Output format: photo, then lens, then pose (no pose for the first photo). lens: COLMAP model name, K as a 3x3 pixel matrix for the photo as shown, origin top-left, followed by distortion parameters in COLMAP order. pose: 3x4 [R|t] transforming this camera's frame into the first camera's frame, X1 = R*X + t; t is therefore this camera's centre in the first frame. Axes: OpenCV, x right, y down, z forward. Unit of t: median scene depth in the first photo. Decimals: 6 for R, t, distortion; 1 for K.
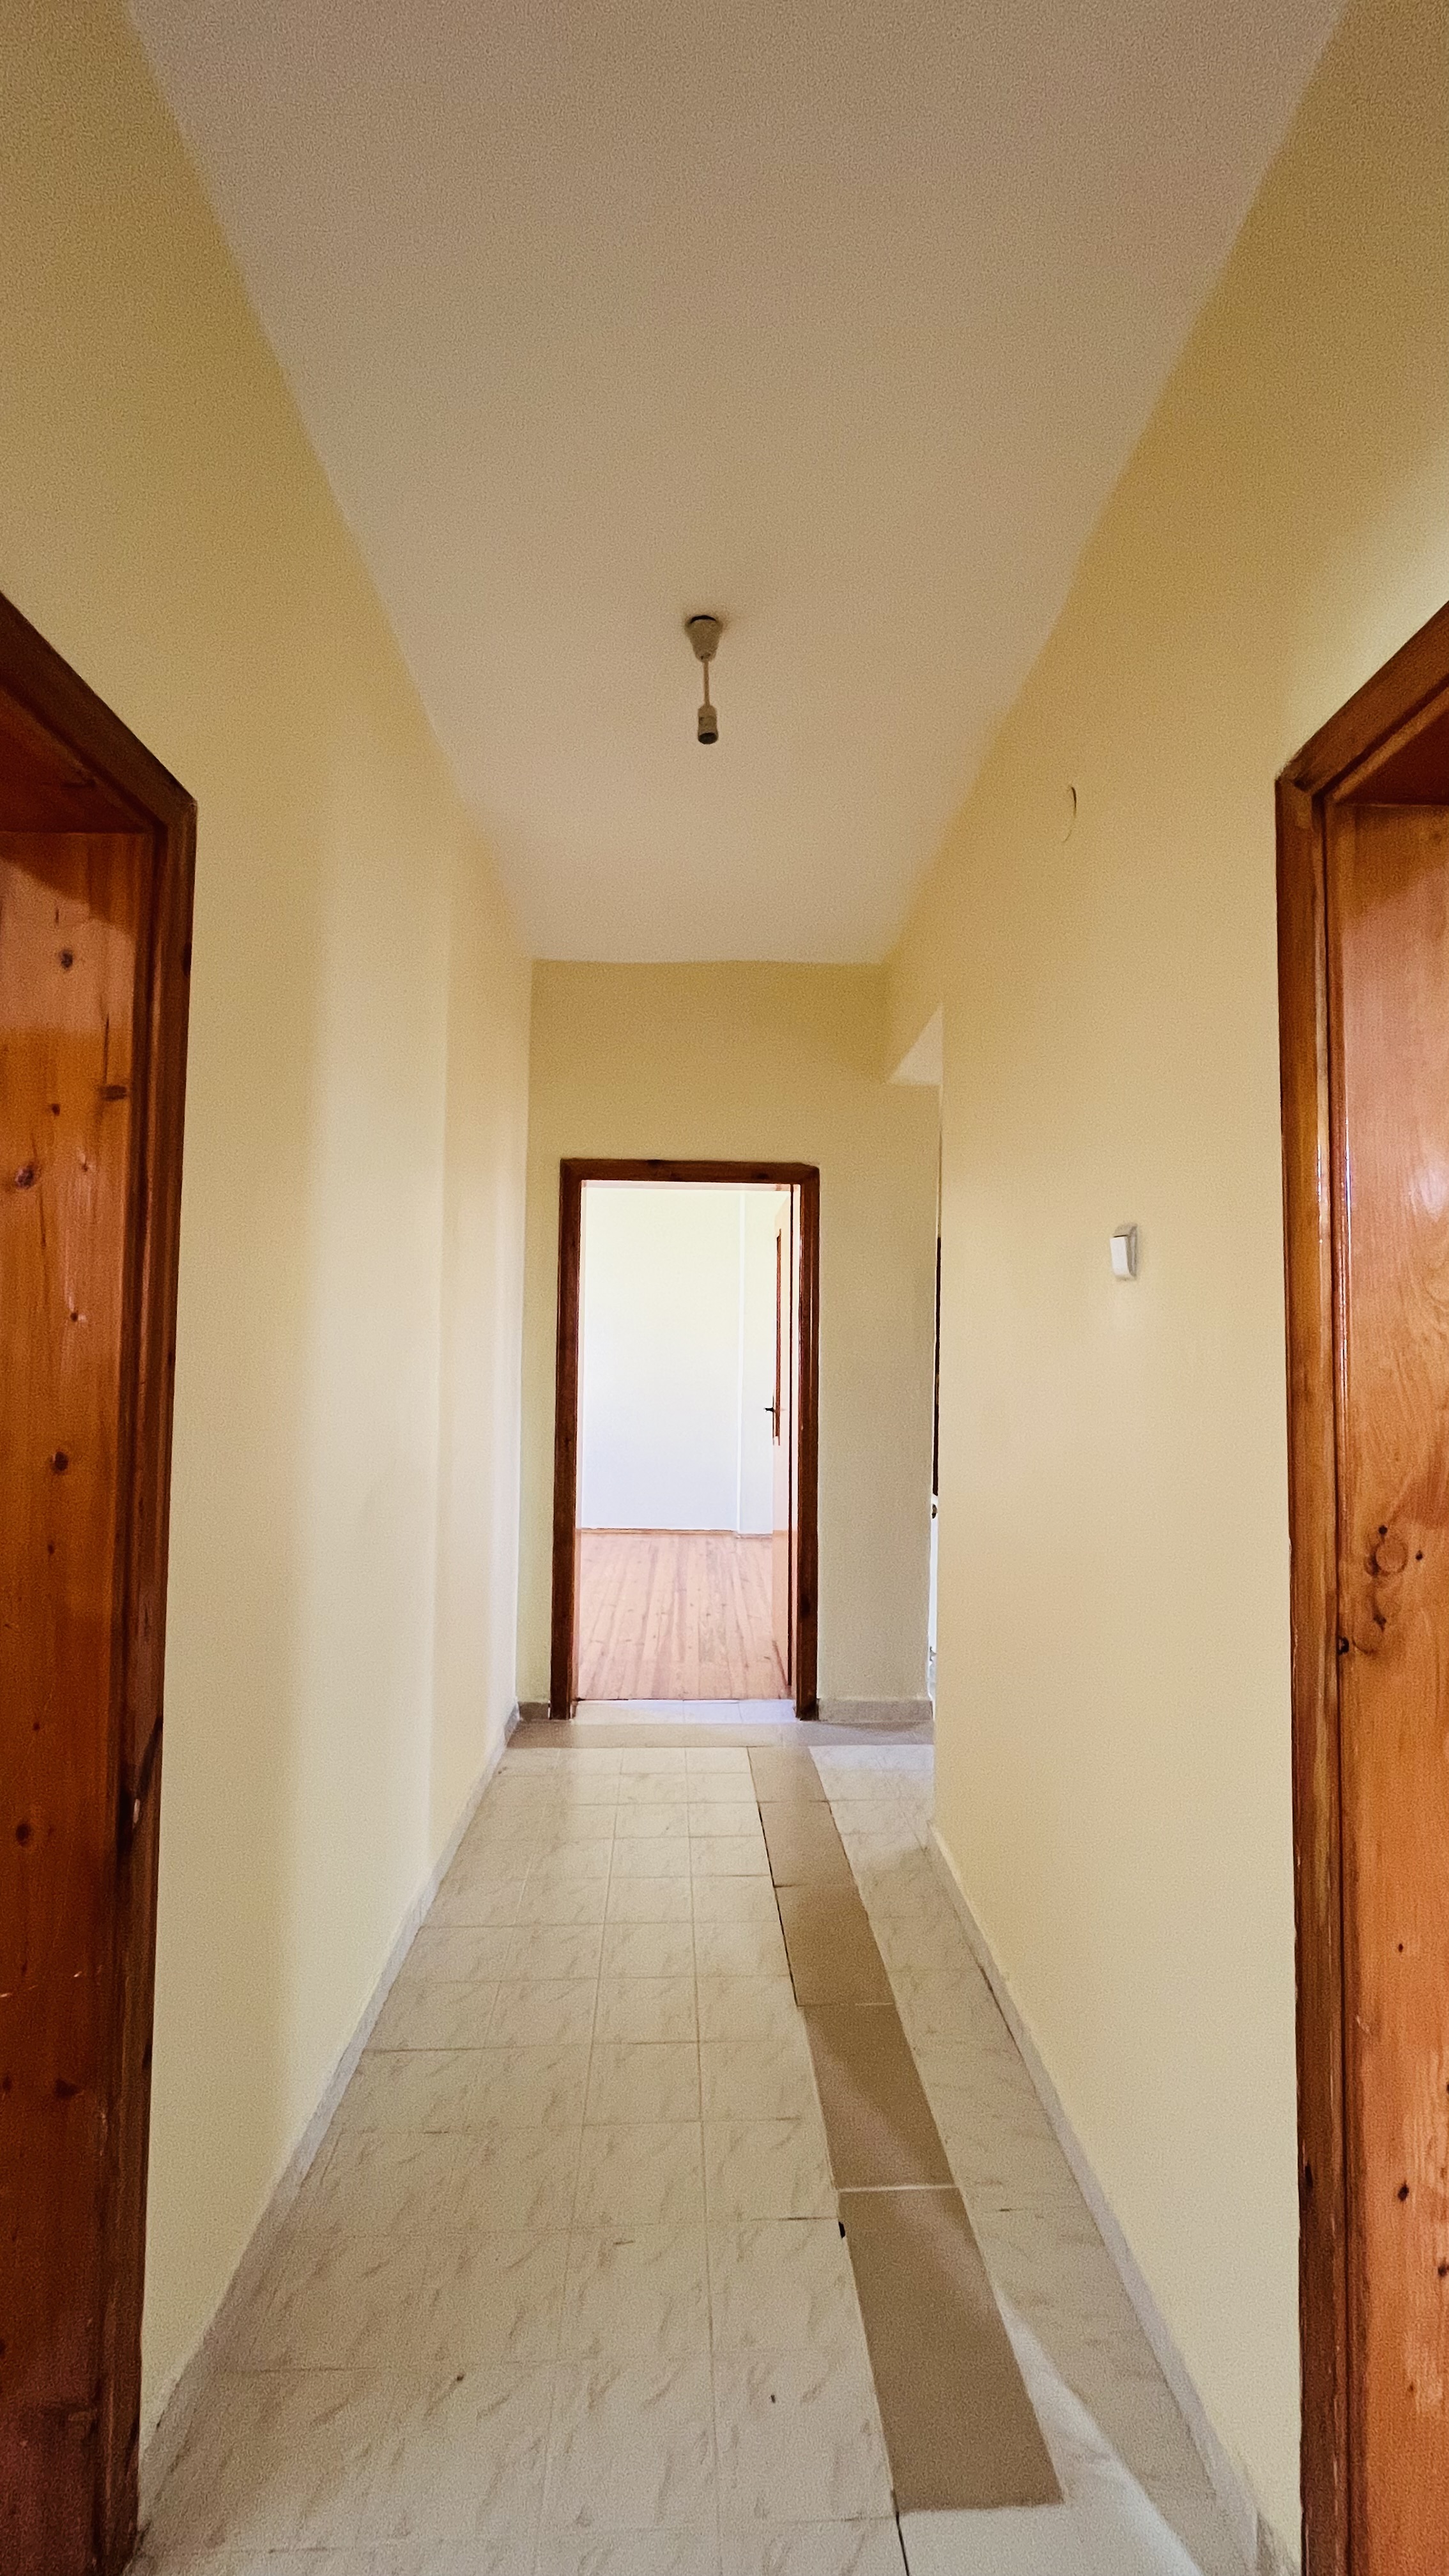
lens RADIAL K [[1038.0, 0, 724.5], [0, 1038.0, 1288.0], [0, 0, 1]] dist [-0.004188, -0.000064]
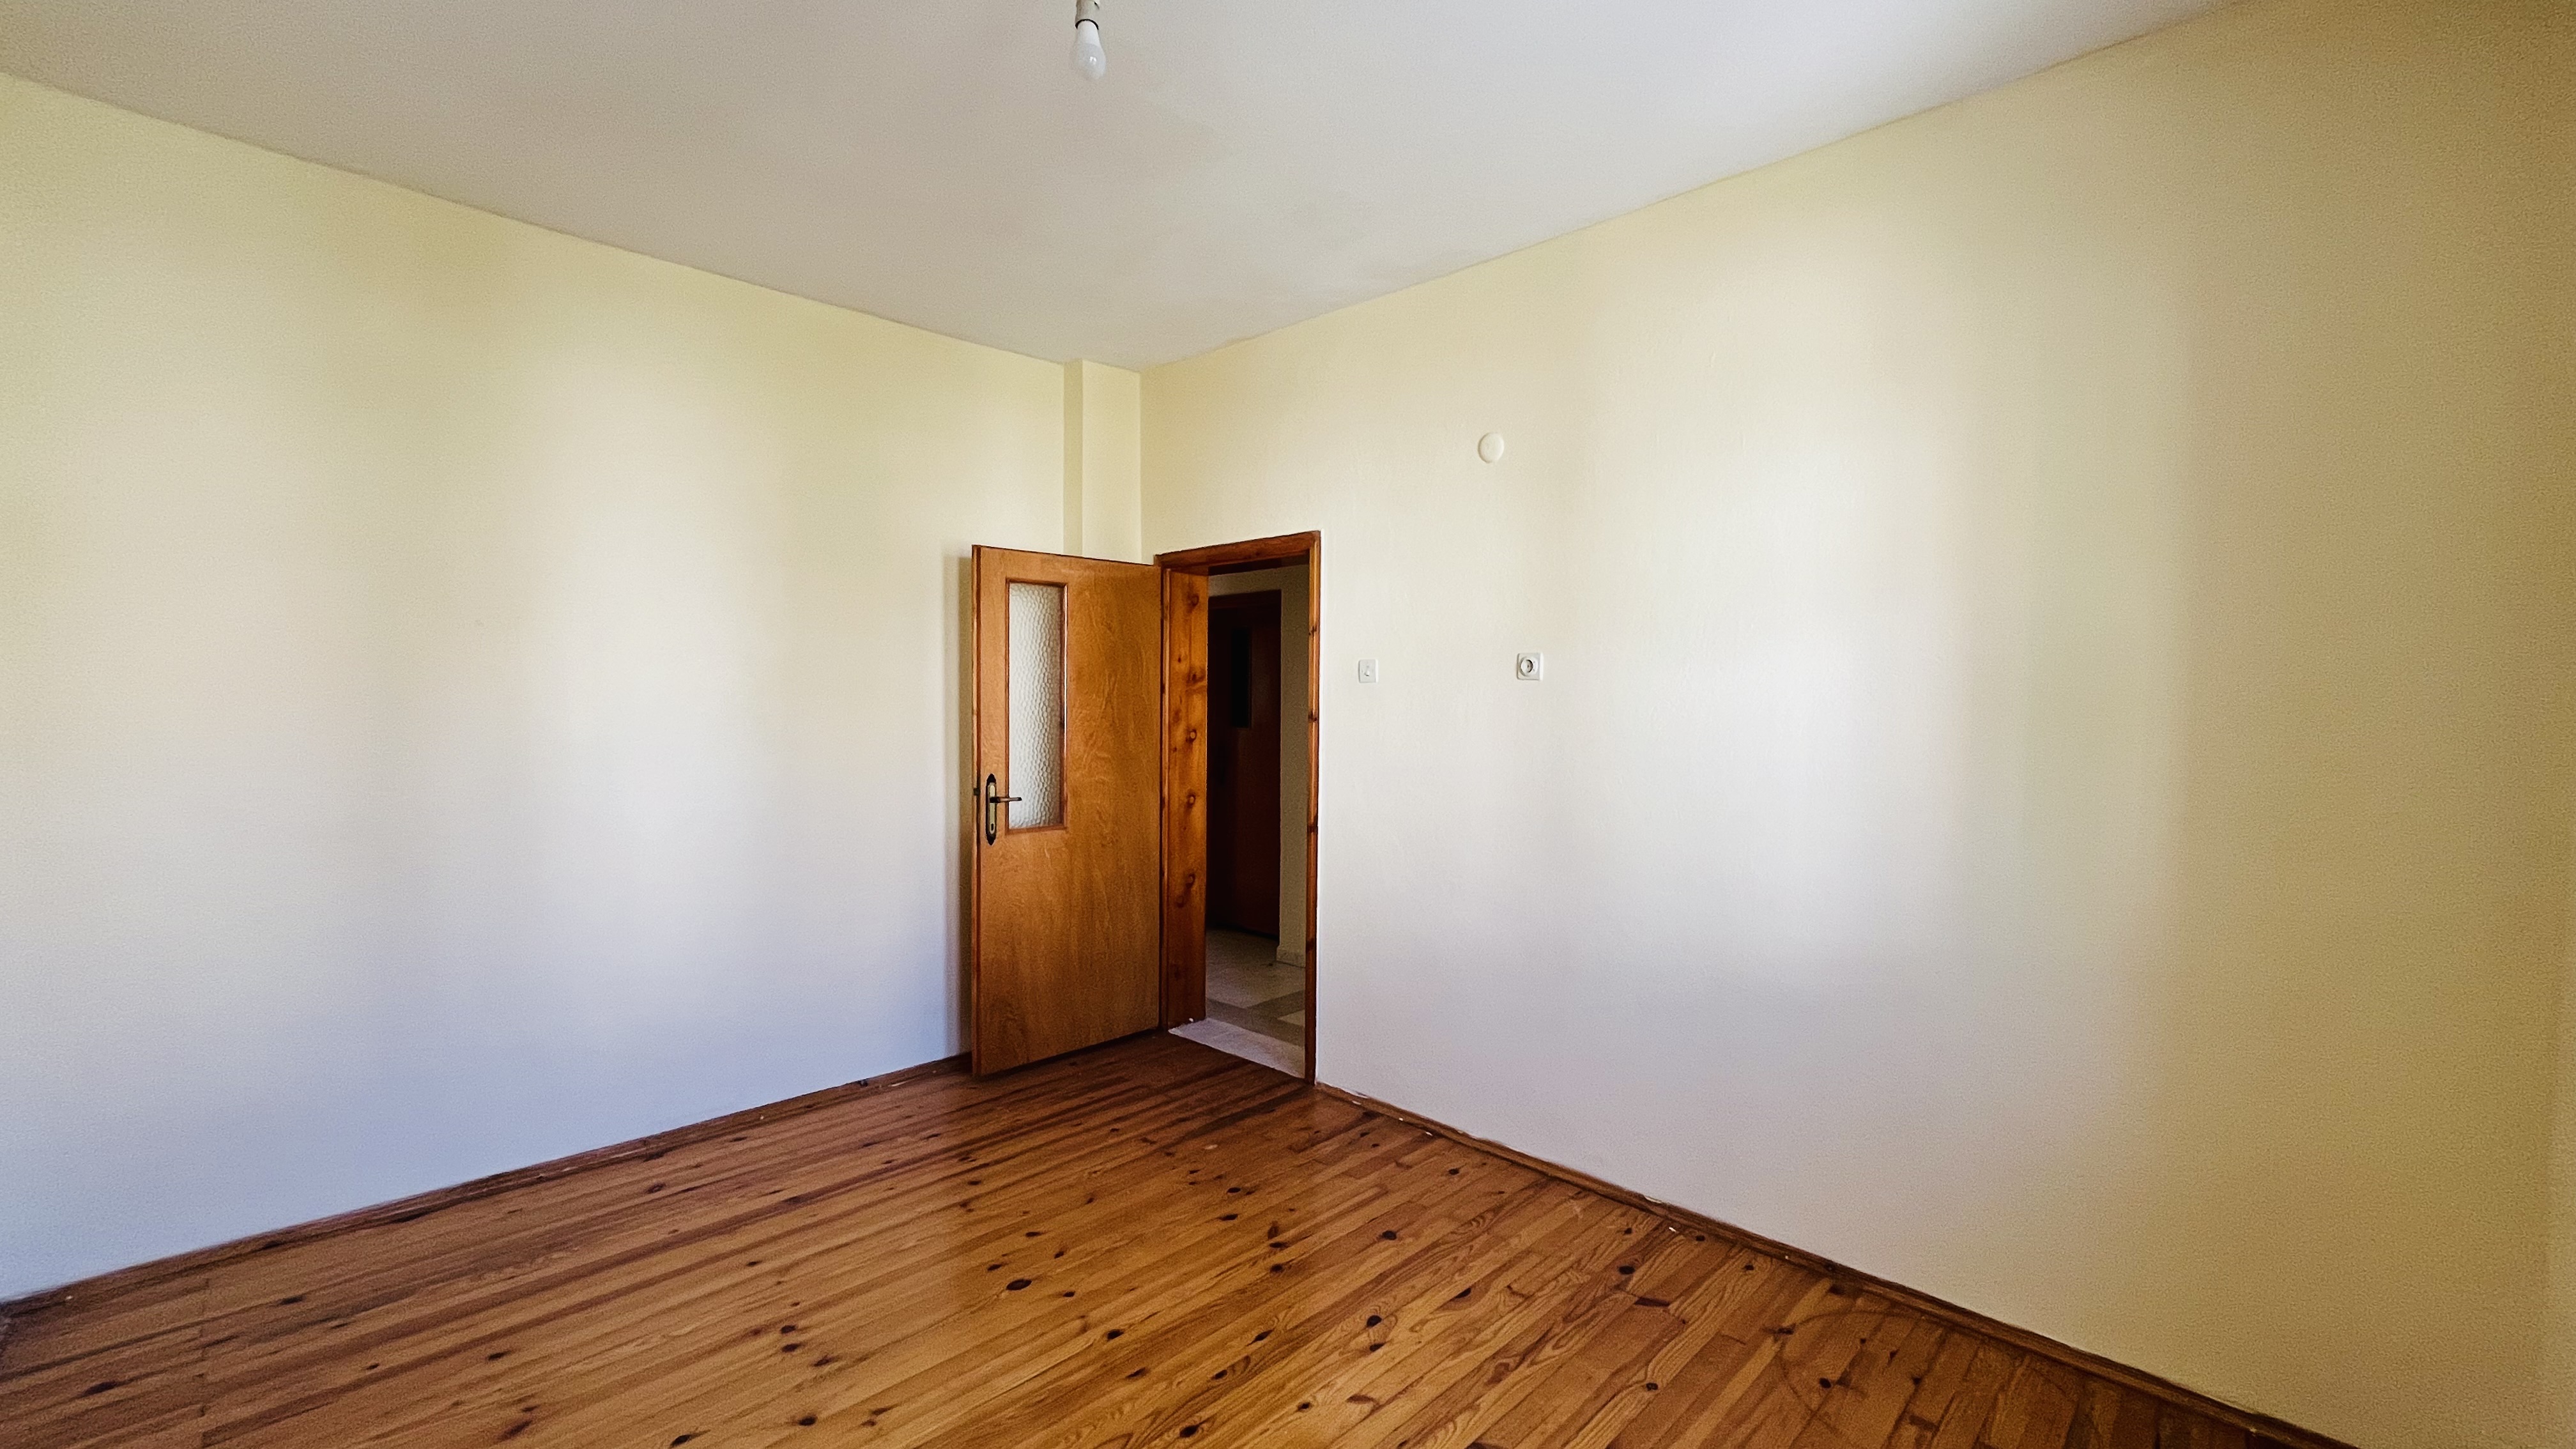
lens RADIAL K [[1038.0, 0, 1282.2], [0, 1038.0, 723.4], [0, 0, 1]] dist [-0.004188, -0.000064]
pose [[-0.687342, -0.040433, 0.725208, -0.738442], [-0.051509, 0.998649, 0.006860, 0.041949], [-0.724505, -0.032639, -0.688496, 1.513520]]
